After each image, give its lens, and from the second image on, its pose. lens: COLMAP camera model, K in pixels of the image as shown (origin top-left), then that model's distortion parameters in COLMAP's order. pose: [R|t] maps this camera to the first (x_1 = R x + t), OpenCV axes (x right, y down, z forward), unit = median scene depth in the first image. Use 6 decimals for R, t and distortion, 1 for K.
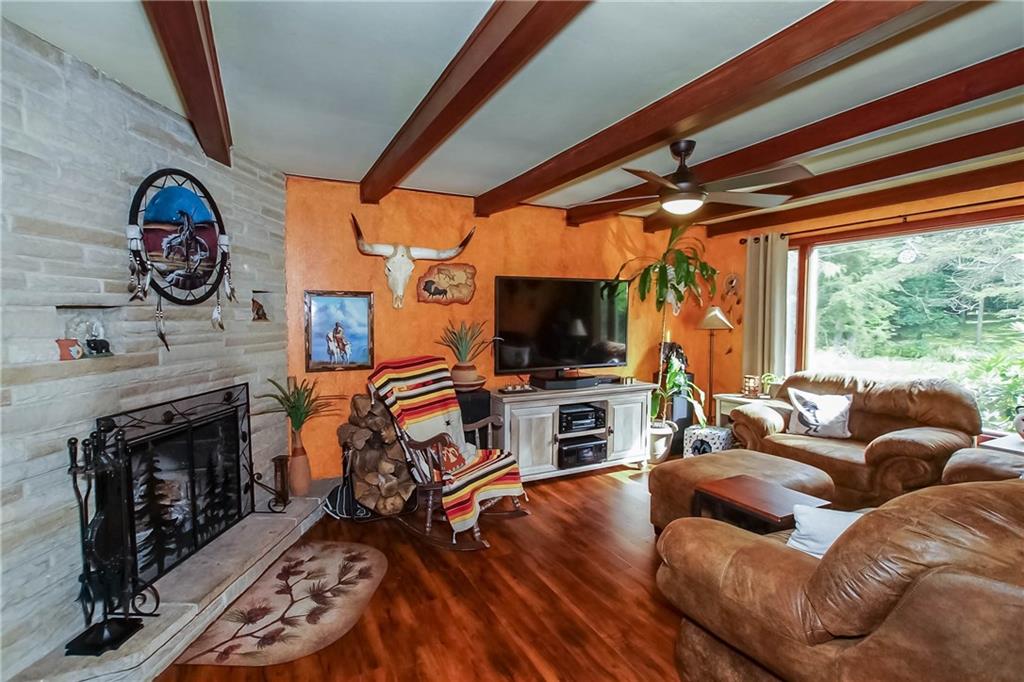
lens RADIAL K [[474.5, 0, 501.6], [0, 474.5, 337.5], [0, 0, 1]] dist [-0.008553, 0.003899]
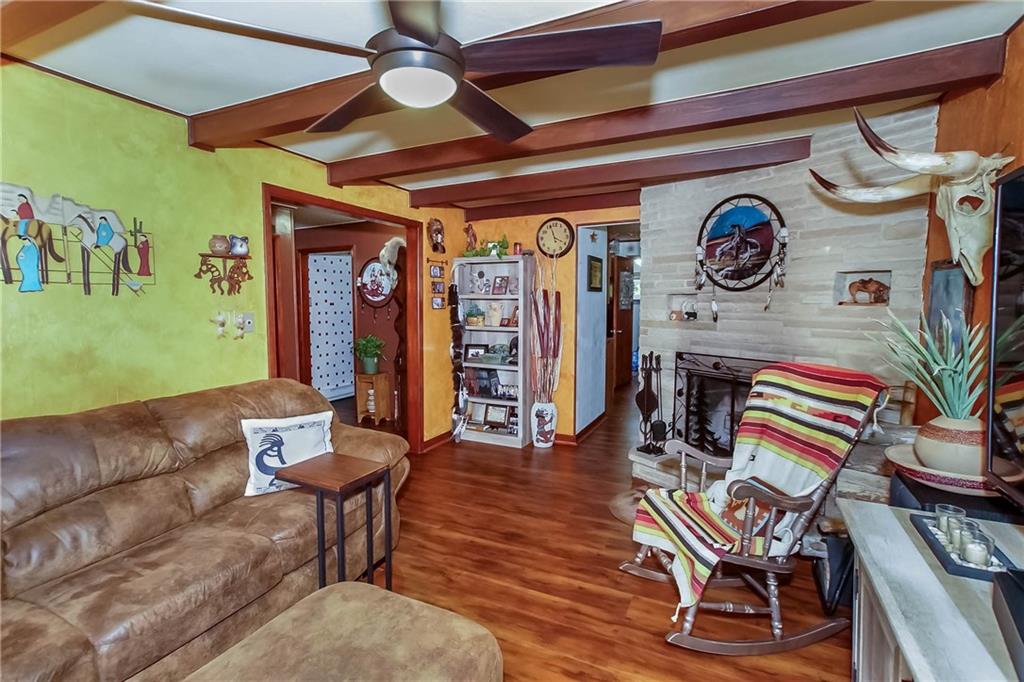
lens RADIAL K [[474.5, 0, 509.7], [0, 474.5, 334.2], [0, 0, 1]] dist [-0.008553, 0.003899]
pose [[-0.789753, 0.049416, -0.611431, 0.468172], [-0.025503, 0.993243, 0.113215, -0.054790], [0.612894, 0.105005, -0.783157, 1.107488]]
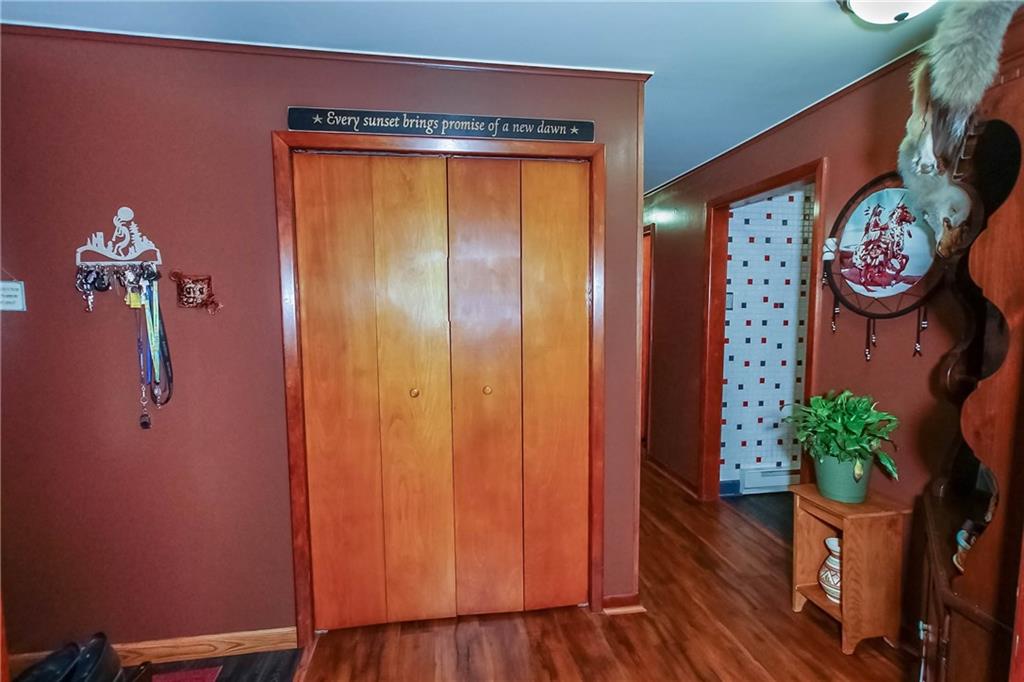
lens RADIAL K [[474.5, 0, 509.6], [0, 474.5, 342.8], [0, 0, 1]] dist [-0.008553, 0.003899]
pose [[-0.954313, -0.015340, 0.298415, 0.167218], [0.025321, 0.990938, 0.131915, -0.016285], [-0.297734, 0.133444, -0.945276, 0.415251]]
